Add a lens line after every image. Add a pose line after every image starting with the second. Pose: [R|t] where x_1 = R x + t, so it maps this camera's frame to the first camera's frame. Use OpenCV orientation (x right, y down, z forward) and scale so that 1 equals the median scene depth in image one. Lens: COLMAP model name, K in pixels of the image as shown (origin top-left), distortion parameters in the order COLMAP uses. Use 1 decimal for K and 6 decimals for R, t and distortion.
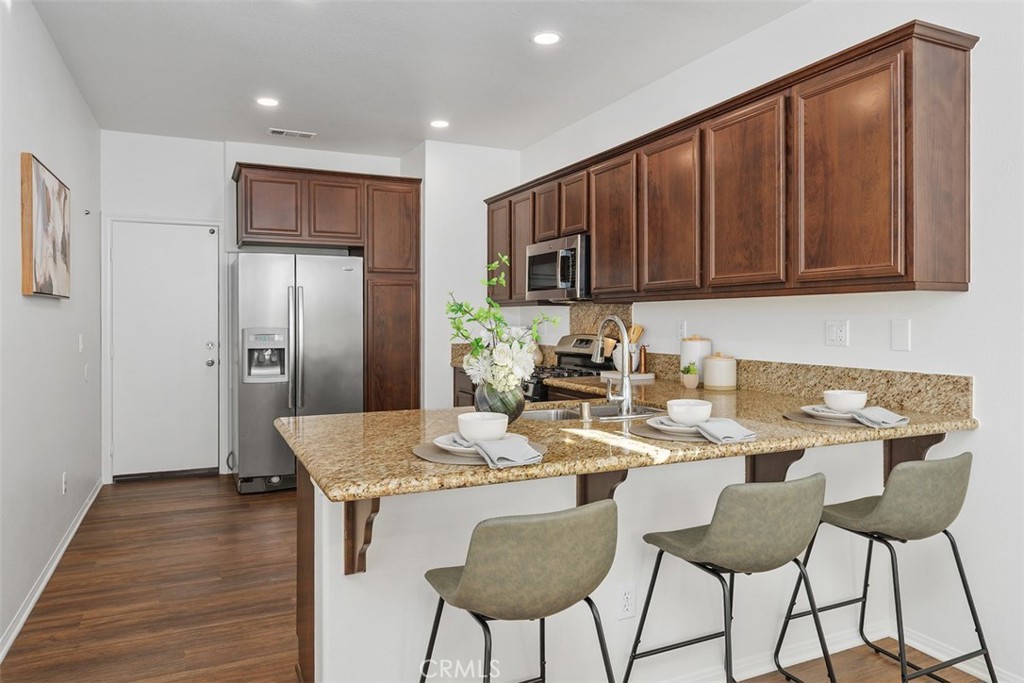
lens RADIAL K [[674.6, 0, 512.0], [0, 674.6, 341.5], [0, 0, 1]] dist [-0.000036, -0.000030]
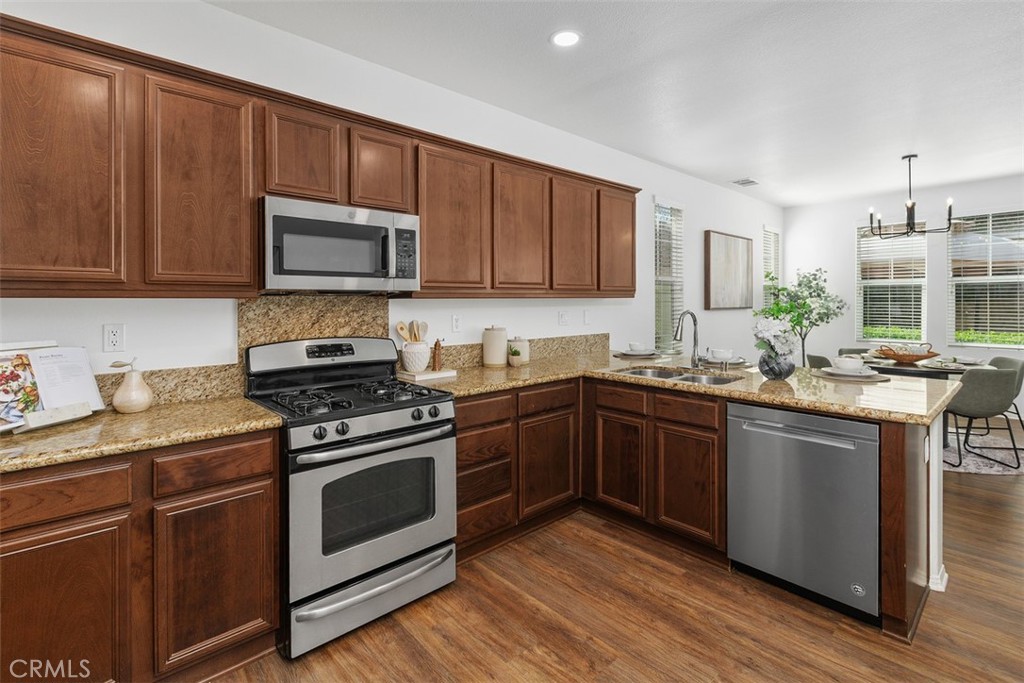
lens RADIAL K [[471.4, 0, 511.6], [0, 471.4, 310.3], [0, 0, 1]] dist [0.000841, 0.000082]
pose [[-0.296701, 0.019577, 0.954770, -0.576371], [0.064780, 0.997900, -0.000331, -0.035283], [-0.952771, 0.061751, -0.297346, 1.227490]]
